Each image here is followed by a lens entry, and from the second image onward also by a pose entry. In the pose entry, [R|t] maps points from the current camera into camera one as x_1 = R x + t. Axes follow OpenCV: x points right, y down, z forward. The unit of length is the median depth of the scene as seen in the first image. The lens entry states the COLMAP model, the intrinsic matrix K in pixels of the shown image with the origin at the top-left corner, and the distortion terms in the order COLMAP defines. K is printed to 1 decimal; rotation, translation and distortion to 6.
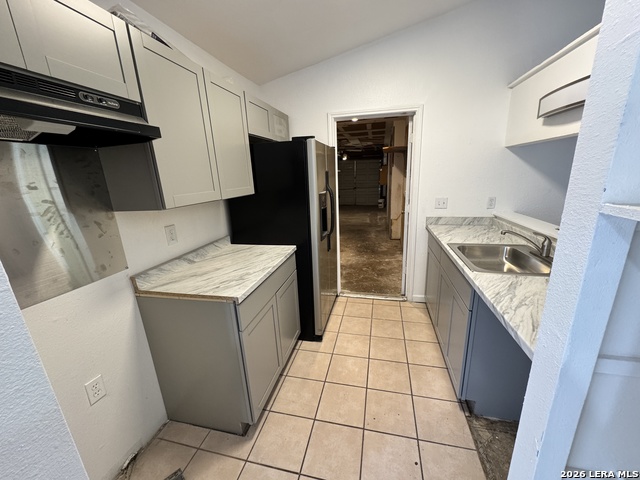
lens RADIAL K [[253.8, 0, 321.8], [0, 253.8, 239.7], [0, 0, 1]] dist [-0.002271, 0.000663]
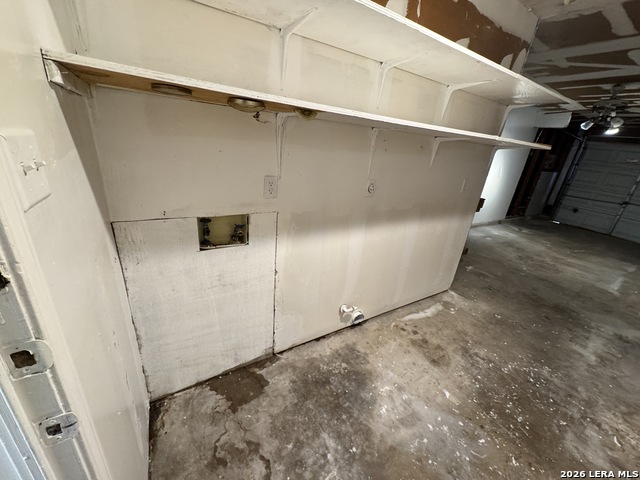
lens RADIAL K [[253.8, 0, 321.1], [0, 253.8, 238.7], [0, 0, 1]] dist [-0.002271, 0.000663]
pose [[0.694574, 0.355227, -0.625604, 0.089690], [-0.298495, 0.933508, 0.198656, -0.101059], [0.654574, 0.048758, 0.754424, 0.408252]]
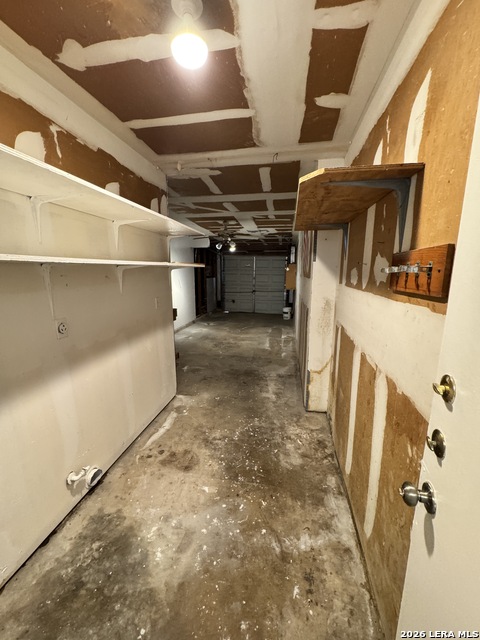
lens RADIAL K [[253.8, 0, 238.1], [0, 253.8, 320.8], [0, 0, 1]] dist [-0.002271, 0.000663]
pose [[0.998697, 0.029100, 0.041927, 0.091262], [-0.026388, 0.997611, -0.063849, -0.107656], [-0.043685, 0.062659, 0.997078, 0.403706]]
